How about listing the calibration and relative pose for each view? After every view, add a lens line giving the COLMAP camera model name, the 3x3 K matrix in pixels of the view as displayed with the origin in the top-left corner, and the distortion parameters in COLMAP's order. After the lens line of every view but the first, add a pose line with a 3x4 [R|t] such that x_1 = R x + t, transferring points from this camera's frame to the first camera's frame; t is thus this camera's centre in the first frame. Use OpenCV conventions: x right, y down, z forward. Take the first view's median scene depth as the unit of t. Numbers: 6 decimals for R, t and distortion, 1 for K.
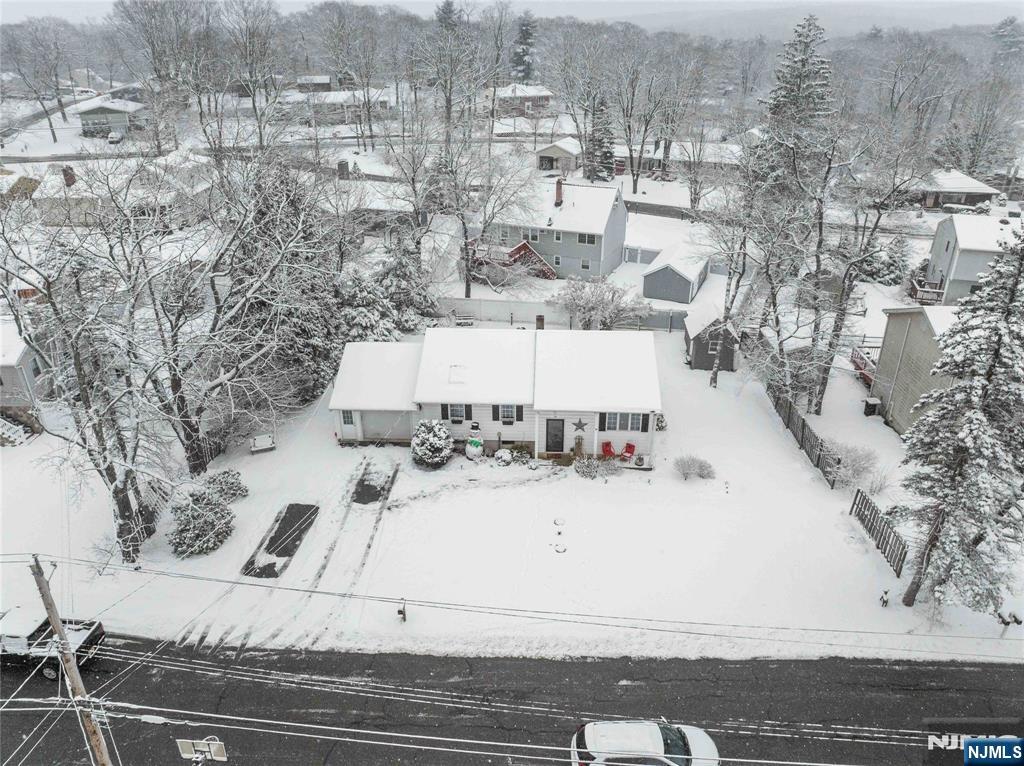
lens RADIAL K [[711.6, 0, 516.9], [0, 711.6, 382.9], [0, 0, 1]] dist [-0.044827, 0.010284]
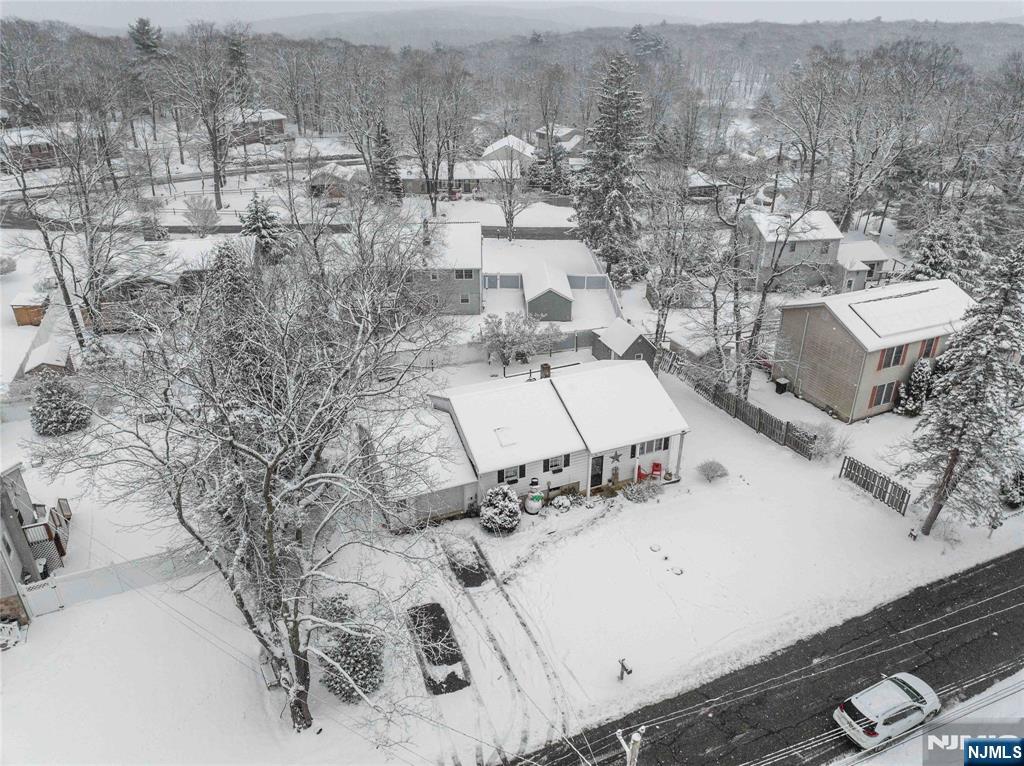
lens RADIAL K [[711.6, 0, 516.9], [0, 711.6, 382.9], [0, 0, 1]] dist [-0.044827, 0.010284]
pose [[0.902668, -0.192779, 0.384742, -0.446687], [0.193675, 0.980374, 0.036833, -0.122323], [-0.384292, 0.041267, 0.922289, 0.044113]]
